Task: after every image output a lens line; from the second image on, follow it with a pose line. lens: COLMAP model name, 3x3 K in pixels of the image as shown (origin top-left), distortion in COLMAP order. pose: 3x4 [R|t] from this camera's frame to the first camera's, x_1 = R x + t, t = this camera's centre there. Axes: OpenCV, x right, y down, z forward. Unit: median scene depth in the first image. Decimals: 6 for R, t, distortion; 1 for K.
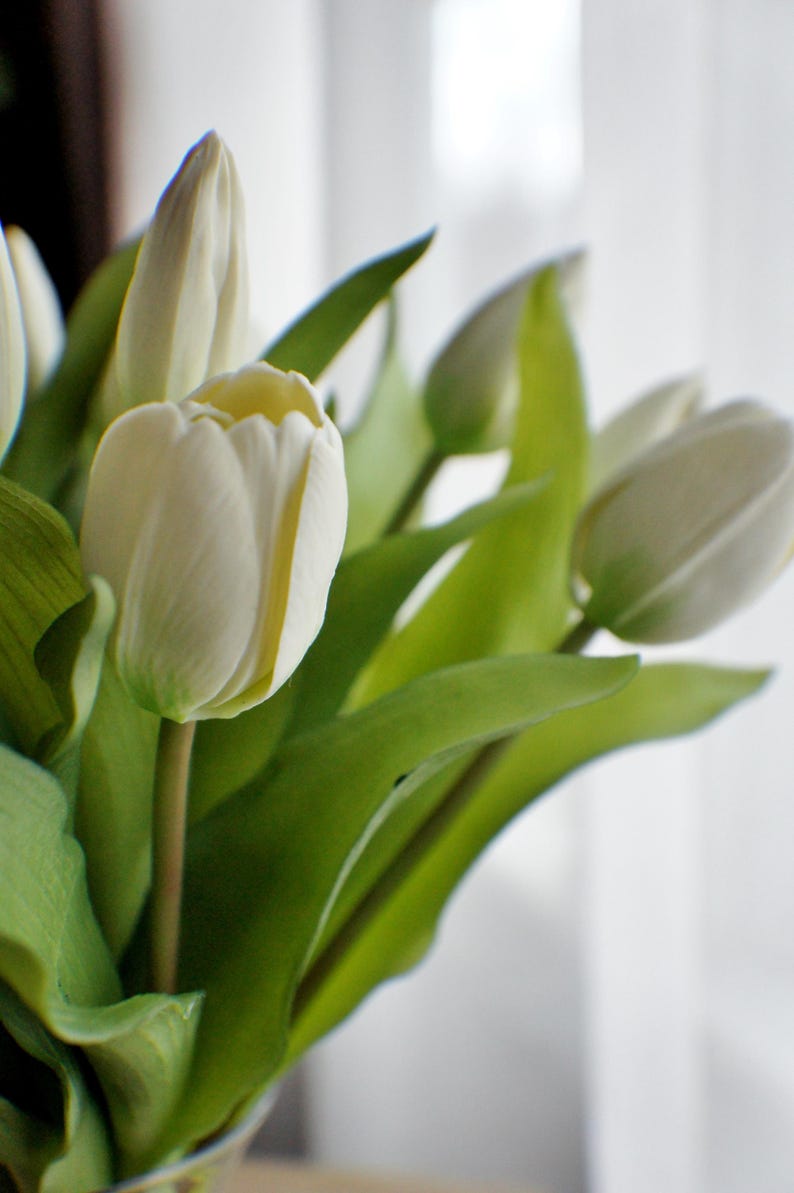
lens RADIAL K [[1218.0, 0, 397.0], [0, 1218.0, 596.5], [0, 0, 1]] dist [-0.023825, -0.029615]
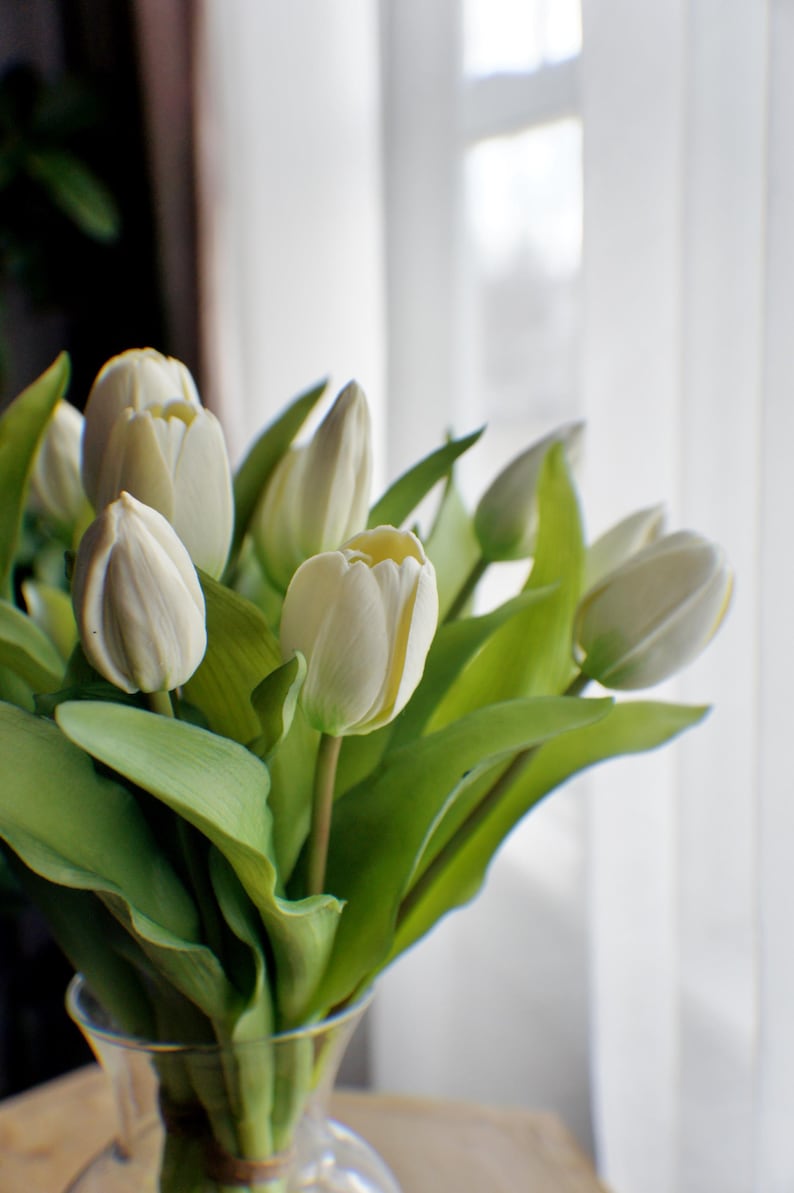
lens RADIAL K [[1218.0, 0, 397.0], [0, 1218.0, 596.5], [0, 0, 1]] dist [-0.023825, -0.029615]
pose [[0.999854, 0.002755, -0.016878, -0.063691], [-0.003307, 0.999457, -0.032786, -0.032826], [0.016779, 0.032837, 0.999320, -0.648872]]
